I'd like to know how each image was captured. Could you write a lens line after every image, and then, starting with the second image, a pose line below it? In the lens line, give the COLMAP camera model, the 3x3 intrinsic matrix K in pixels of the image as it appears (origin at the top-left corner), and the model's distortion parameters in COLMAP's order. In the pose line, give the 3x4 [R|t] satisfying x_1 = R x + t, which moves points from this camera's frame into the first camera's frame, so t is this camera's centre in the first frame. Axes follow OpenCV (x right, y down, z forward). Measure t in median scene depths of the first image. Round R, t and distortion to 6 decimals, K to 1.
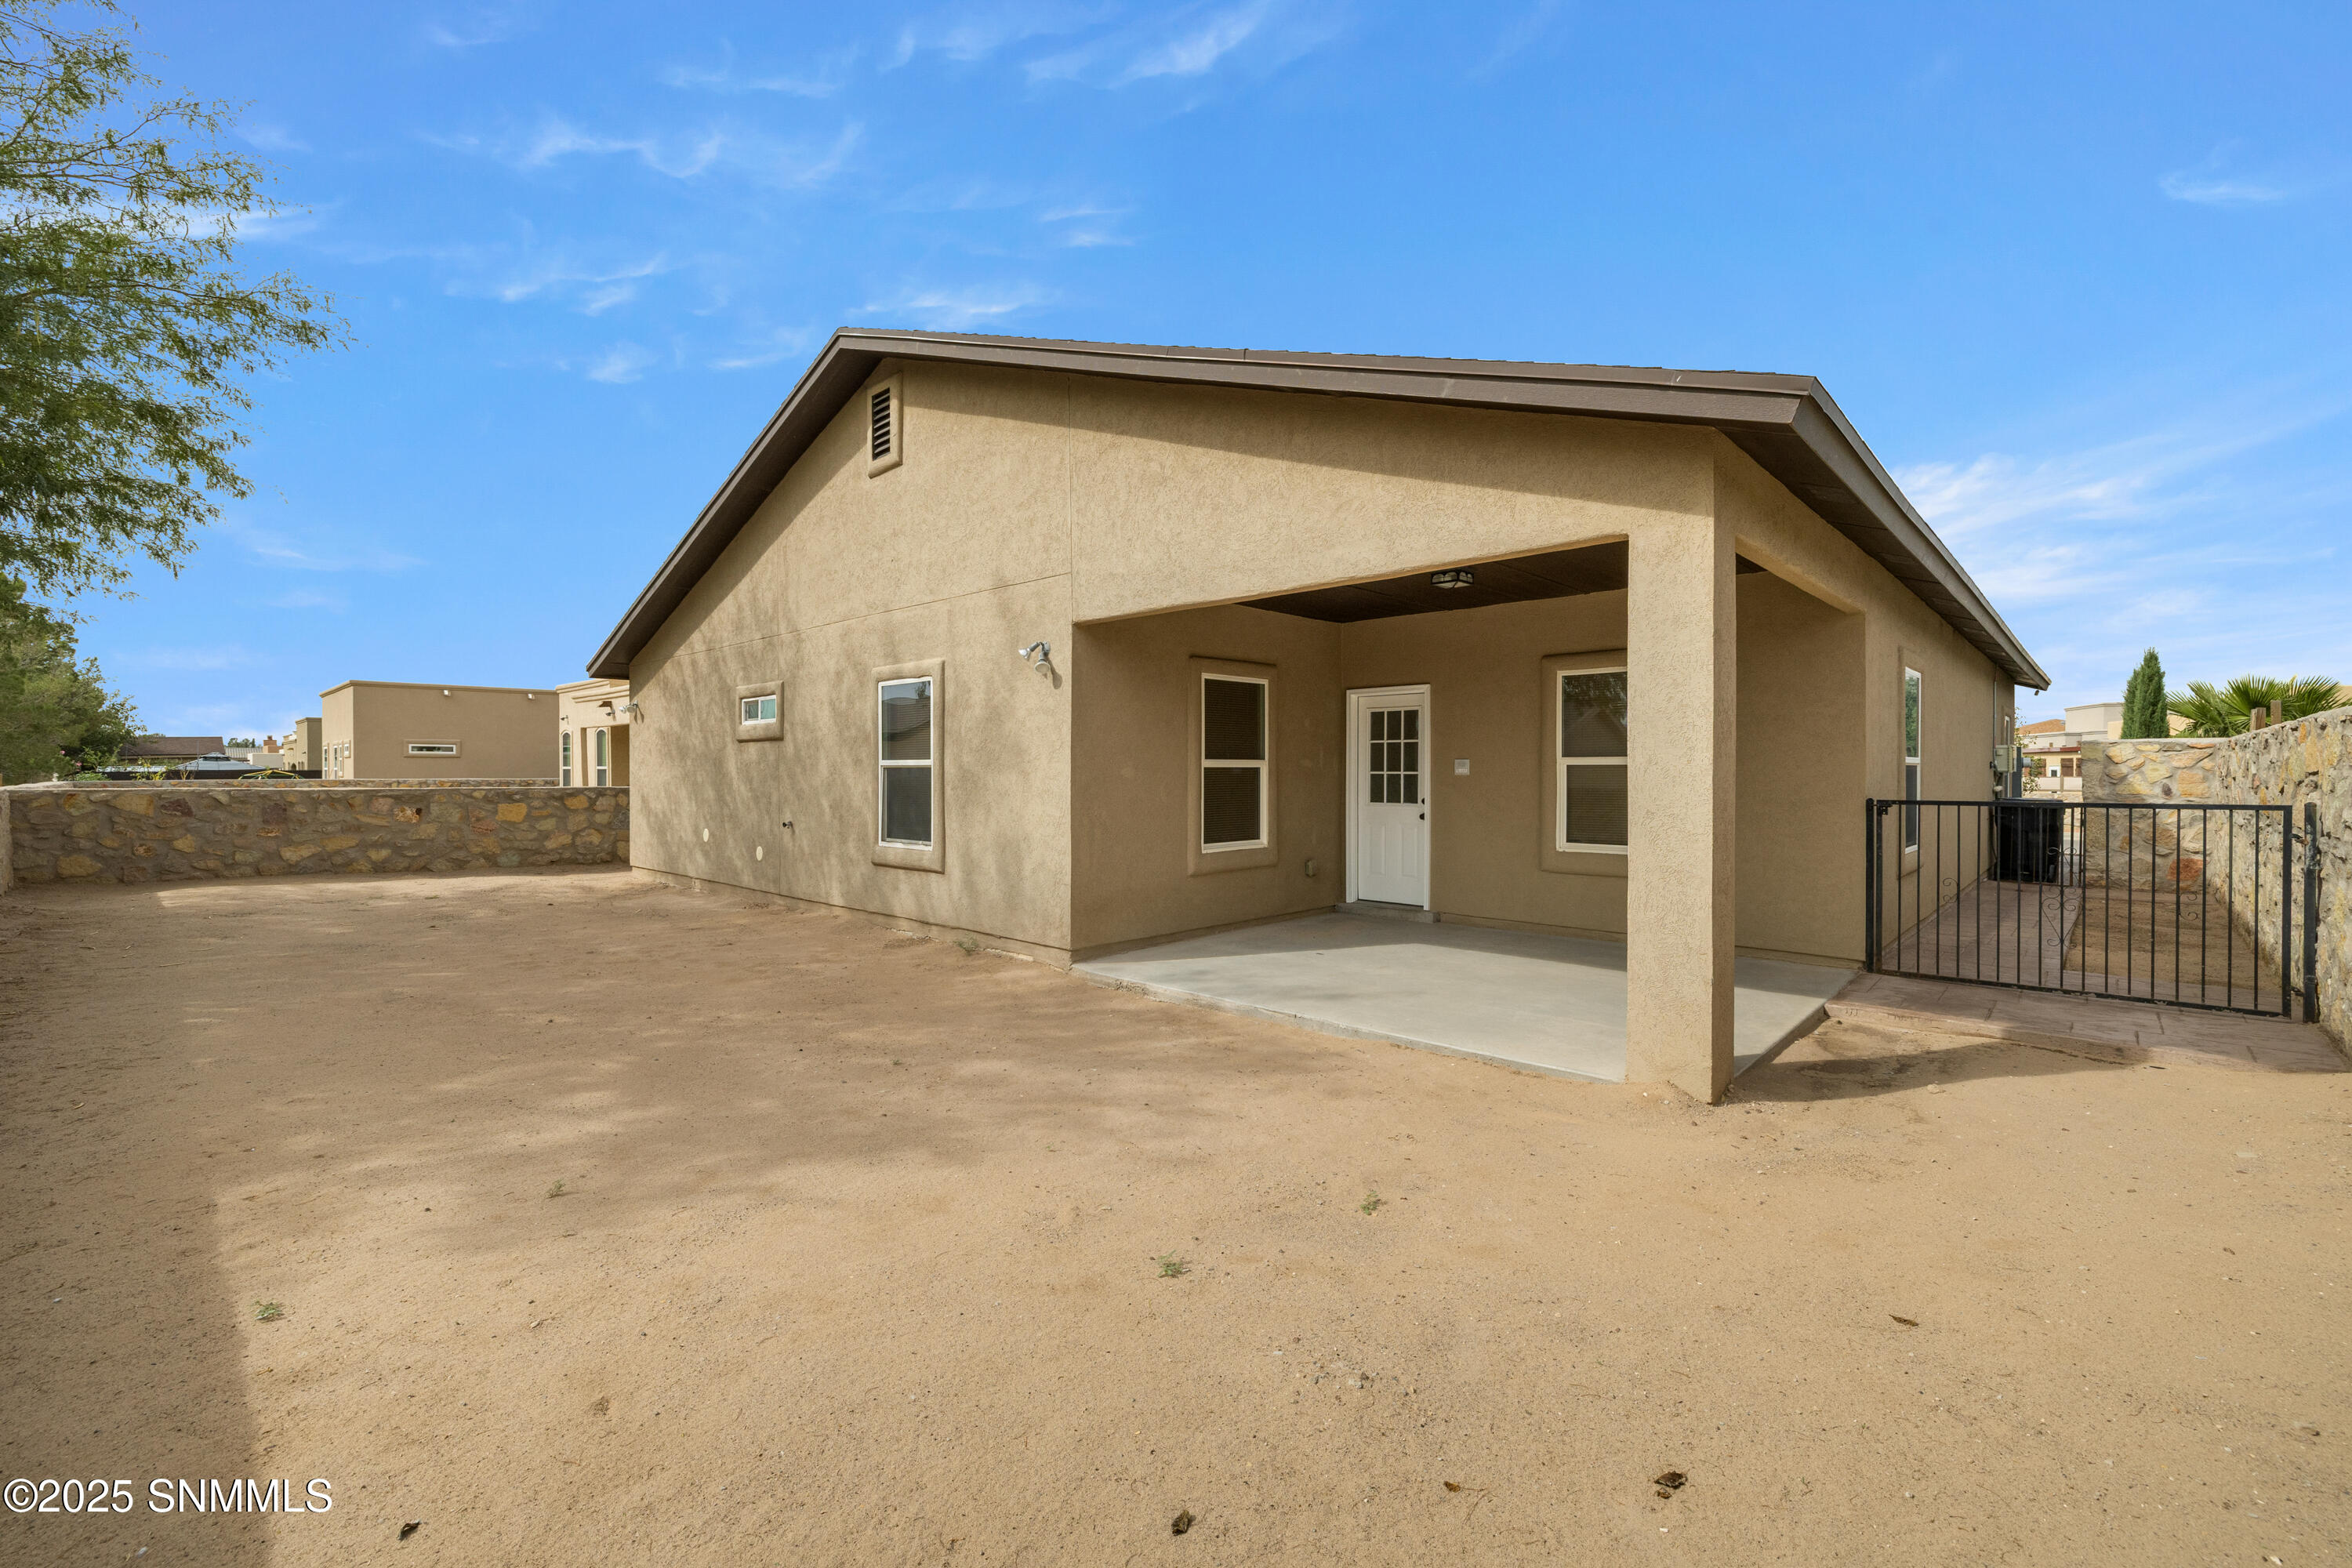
lens RADIAL K [[996.0, 0, 1168.8], [0, 996.0, 775.0], [0, 0, 1]] dist [0.000287, -0.000726]
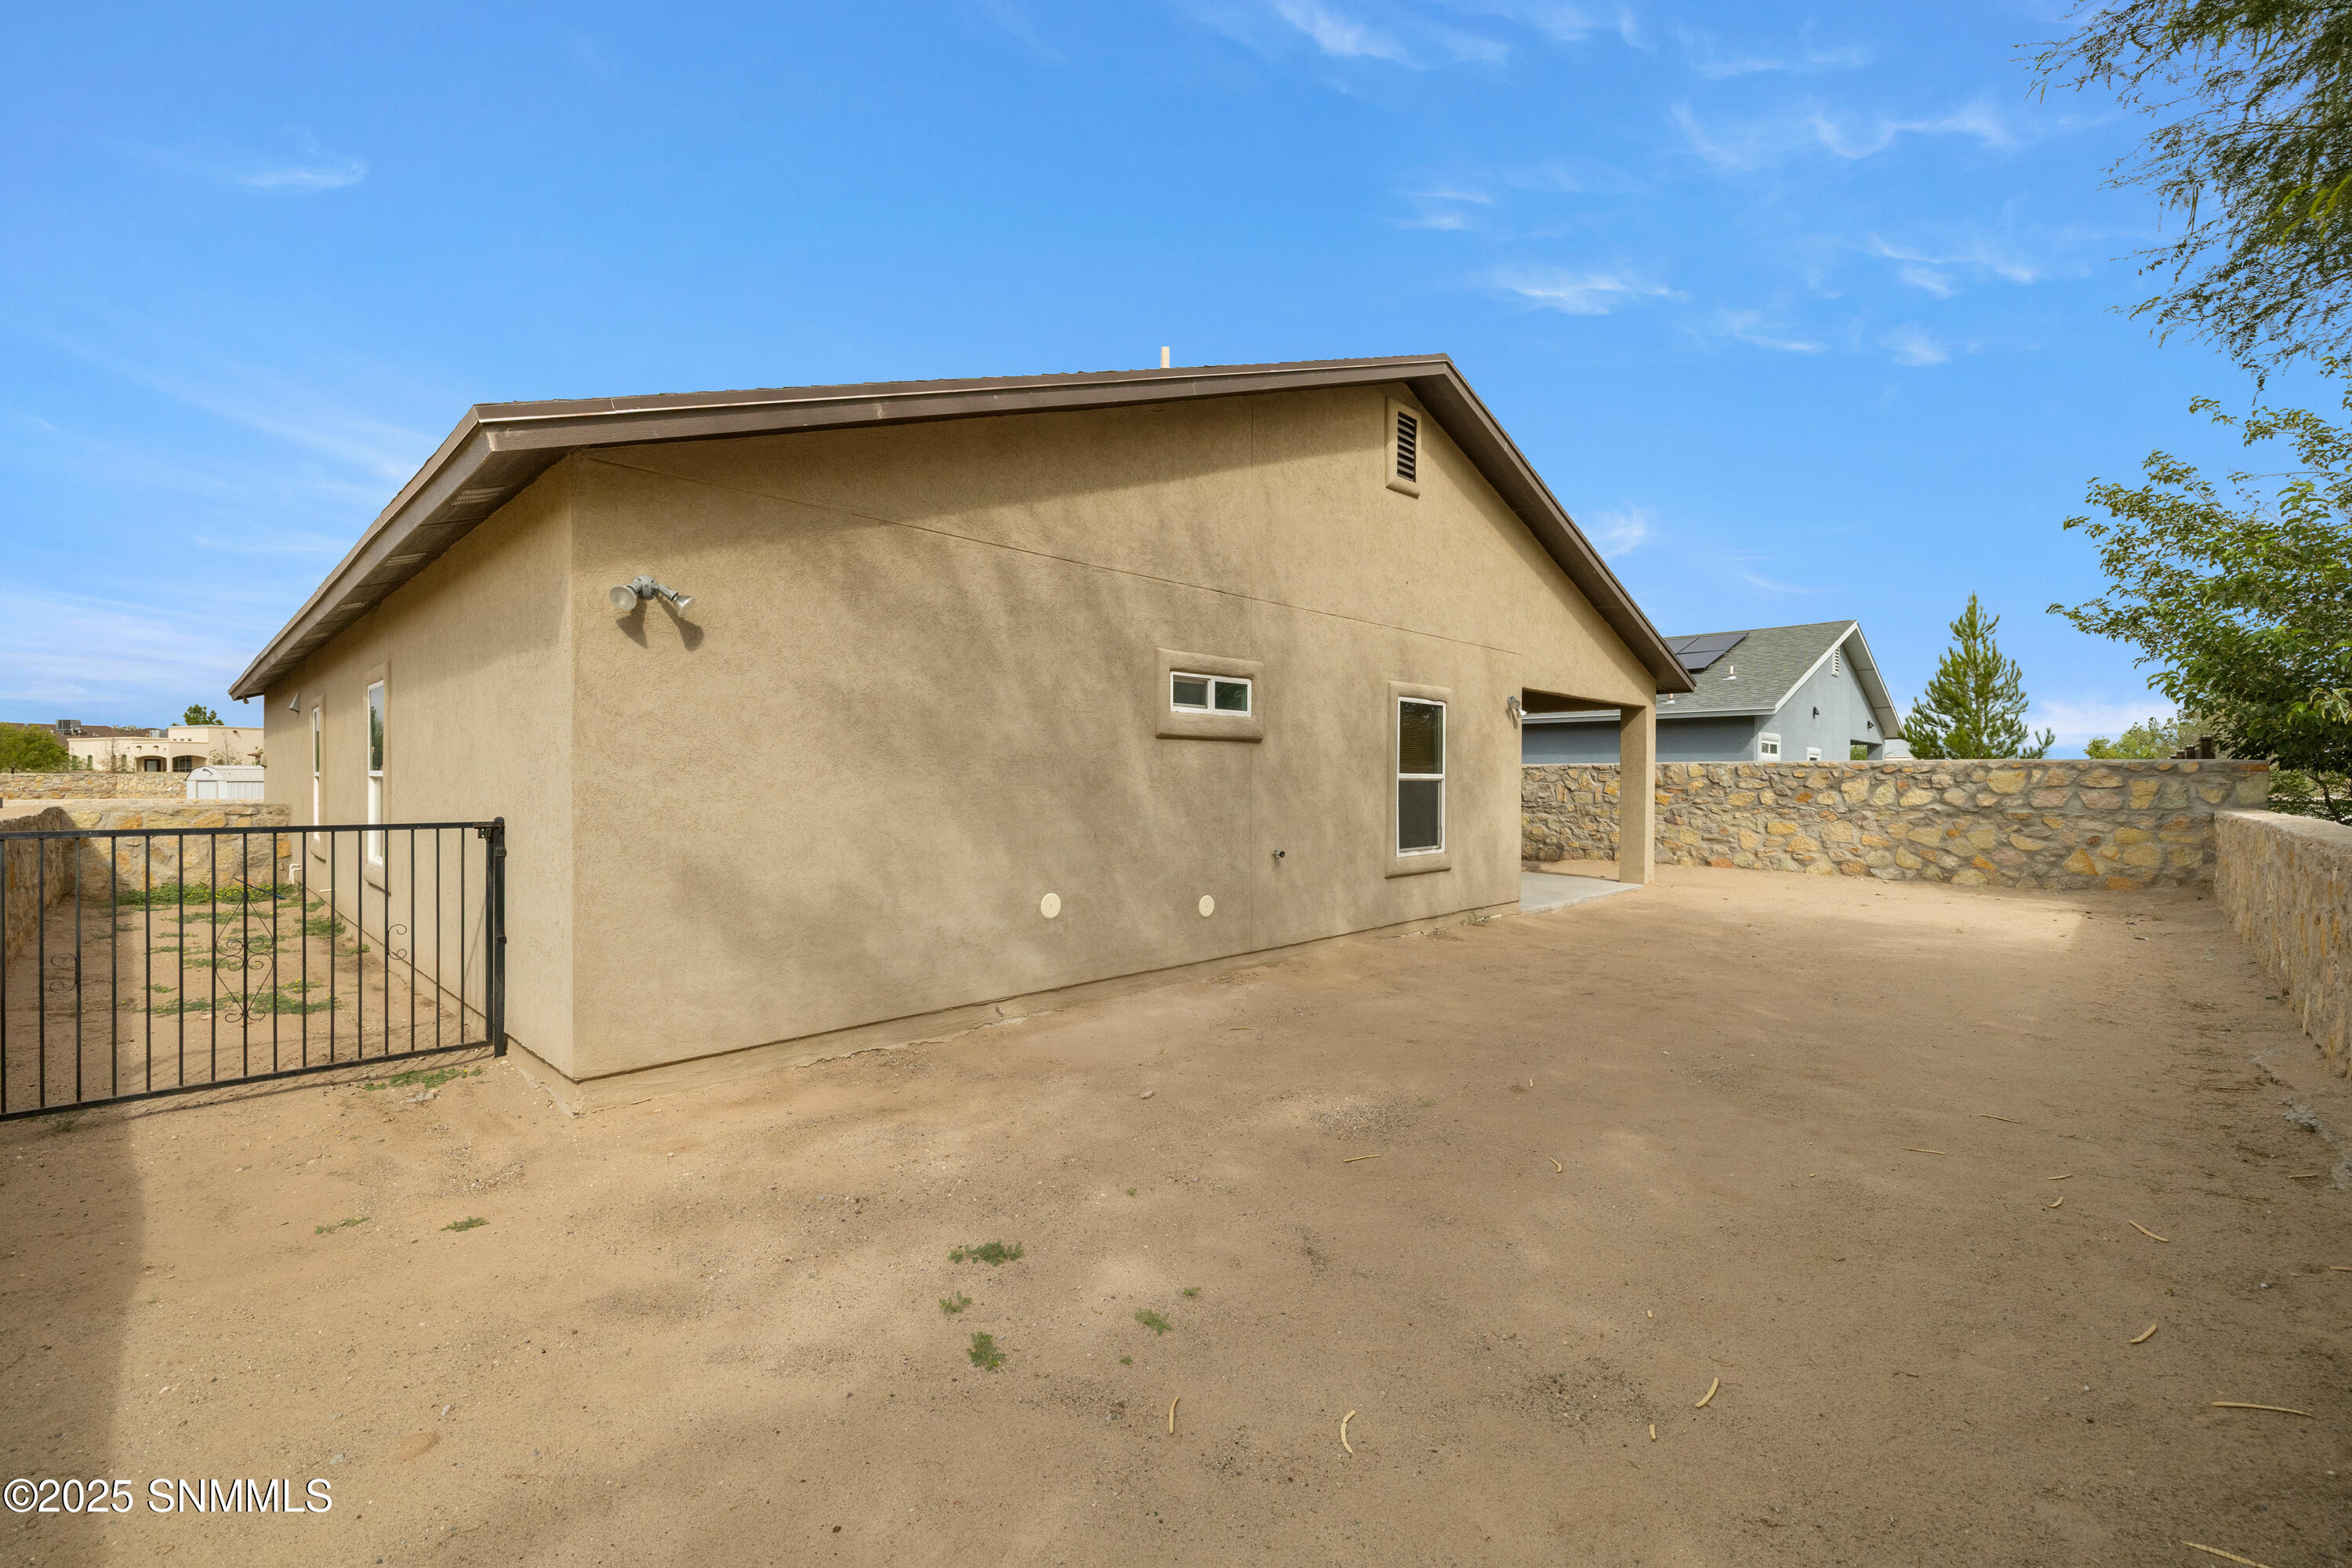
lens RADIAL K [[996.0, 0, 1182.4], [0, 996.0, 792.4], [0, 0, 1]] dist [0.000287, -0.000726]
pose [[-0.006055, -0.014206, 0.999881, -1.399332], [0.000043, 0.999899, 0.014206, -0.011048], [-0.999982, 0.000129, -0.006054, 1.312436]]
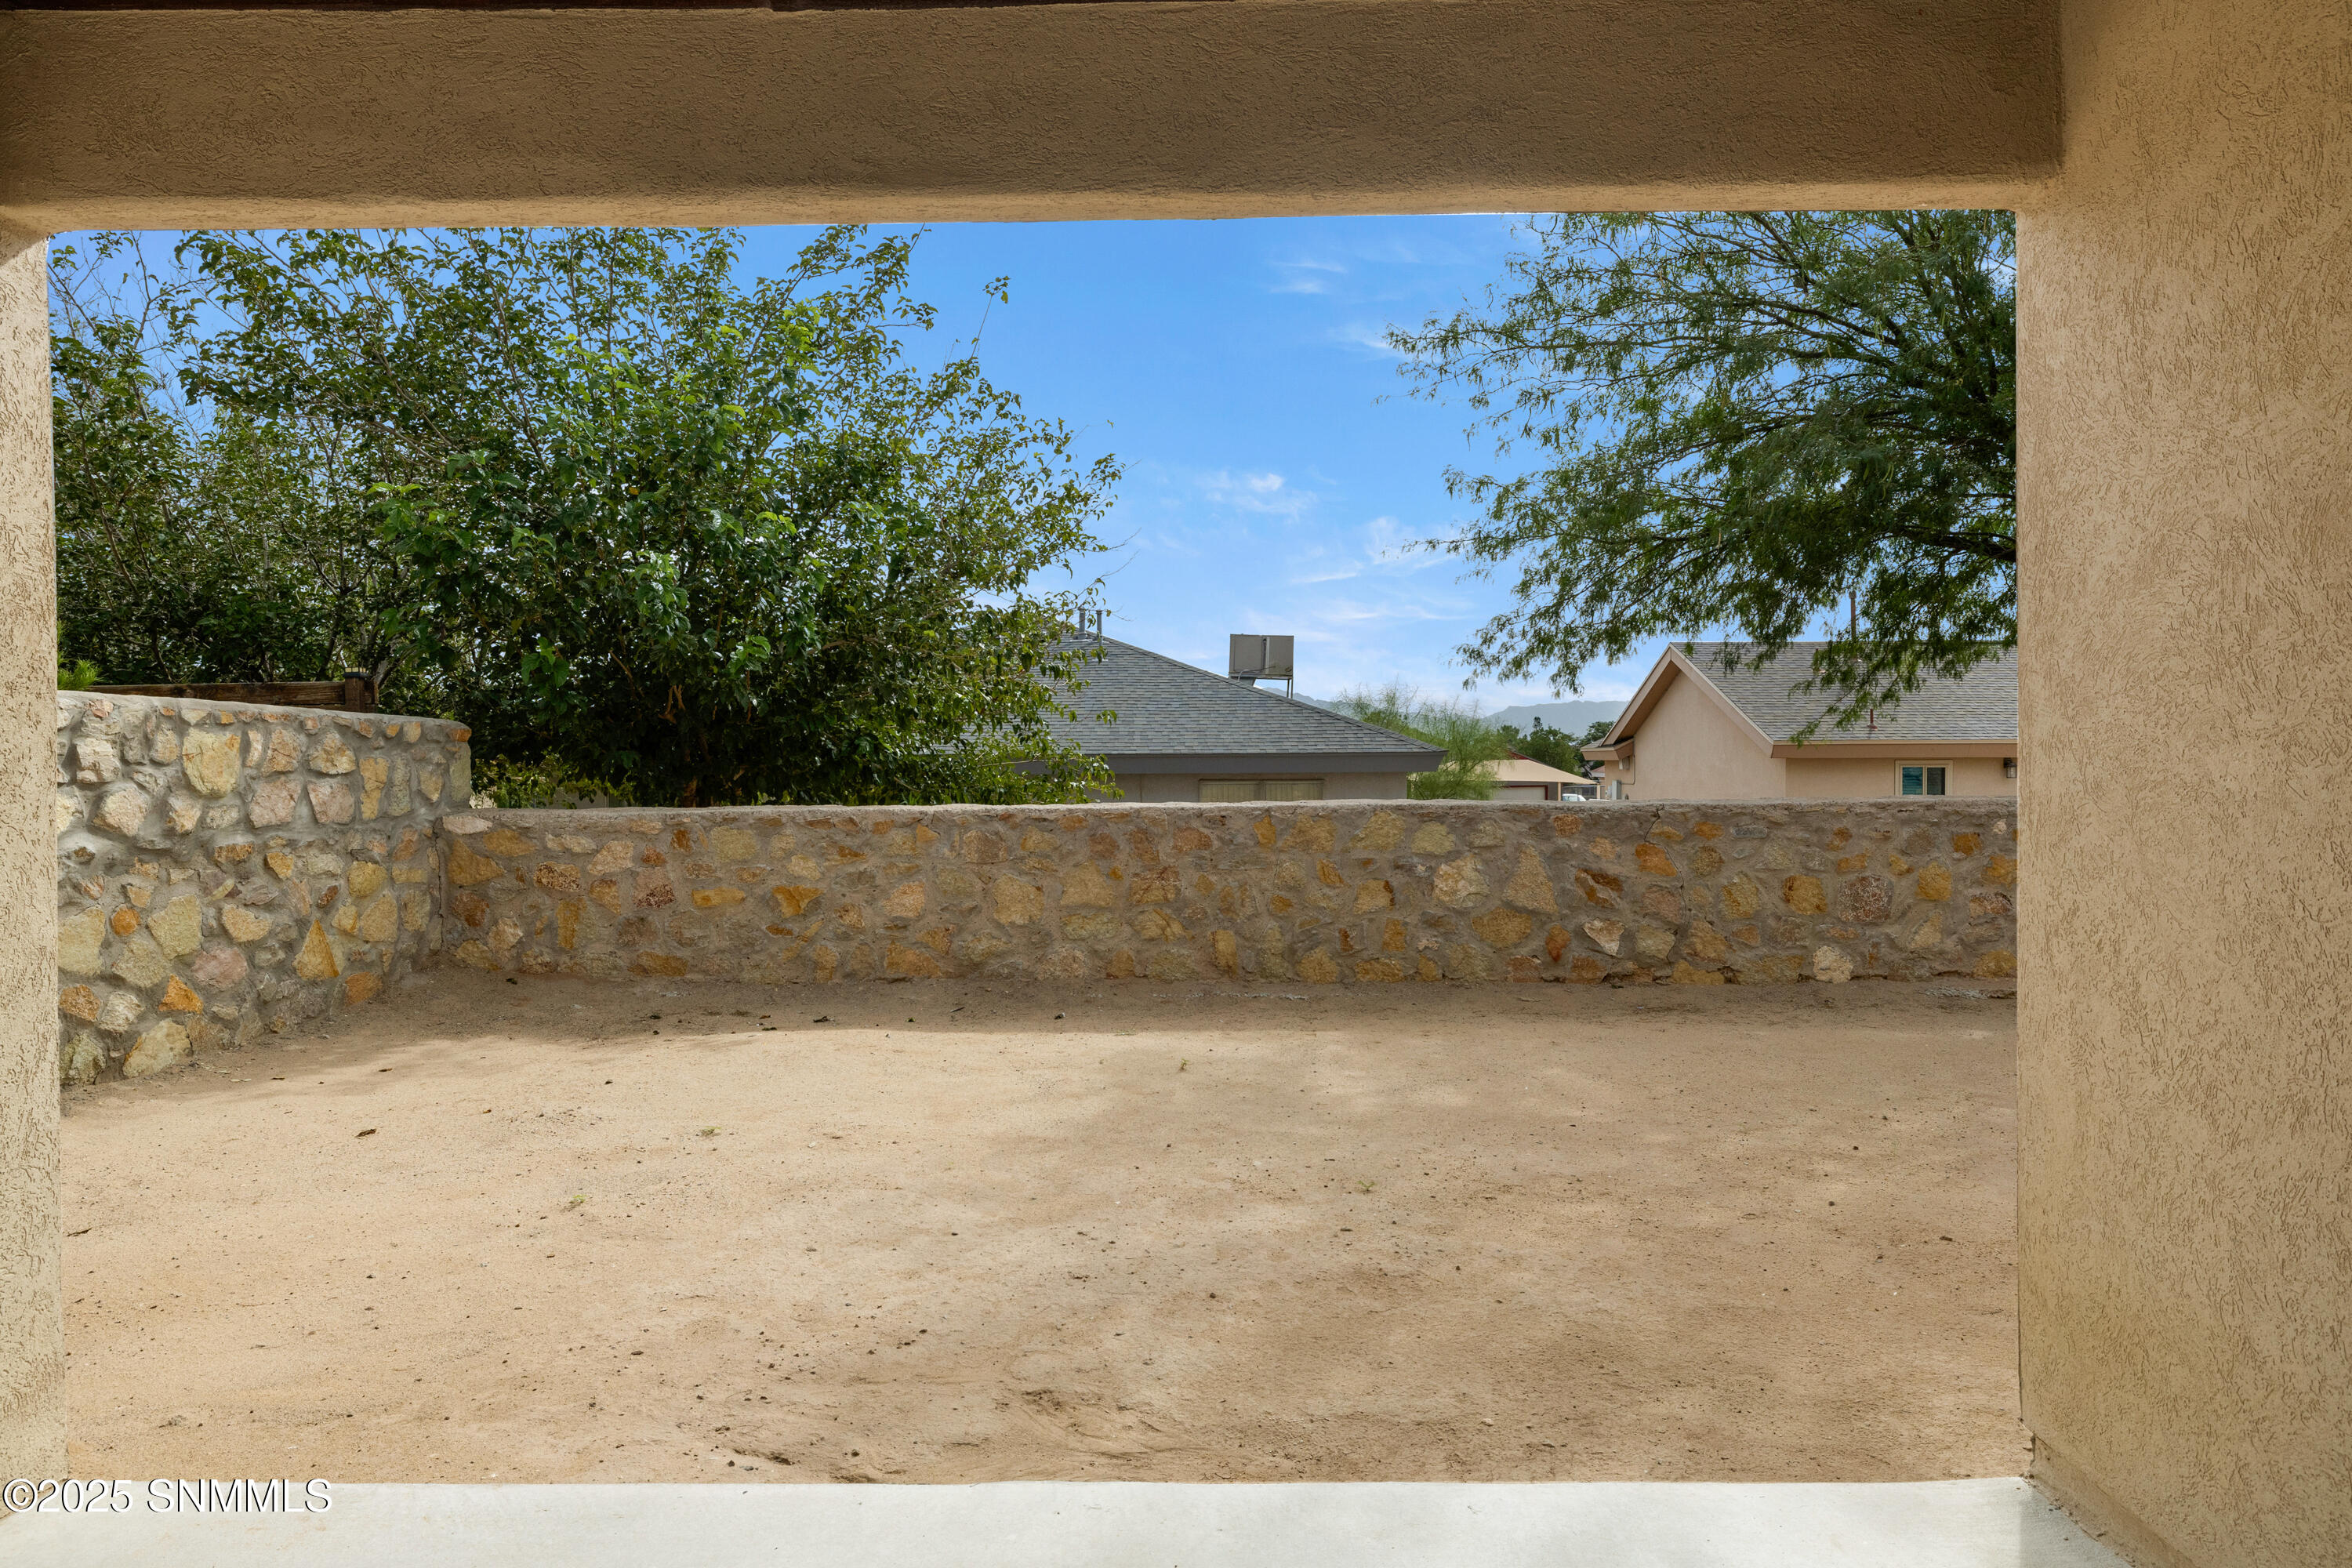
lens RADIAL K [[1330.1, 0, 1178.5], [0, 1330.1, 782.6], [0, 0, 1]] dist [0.009076, -0.008251]
pose [[-0.725794, 0.015323, -0.687741, 0.268816], [0.005017, 0.999843, 0.016982, -0.004061], [0.687894, 0.008875, -0.725757, 0.944657]]
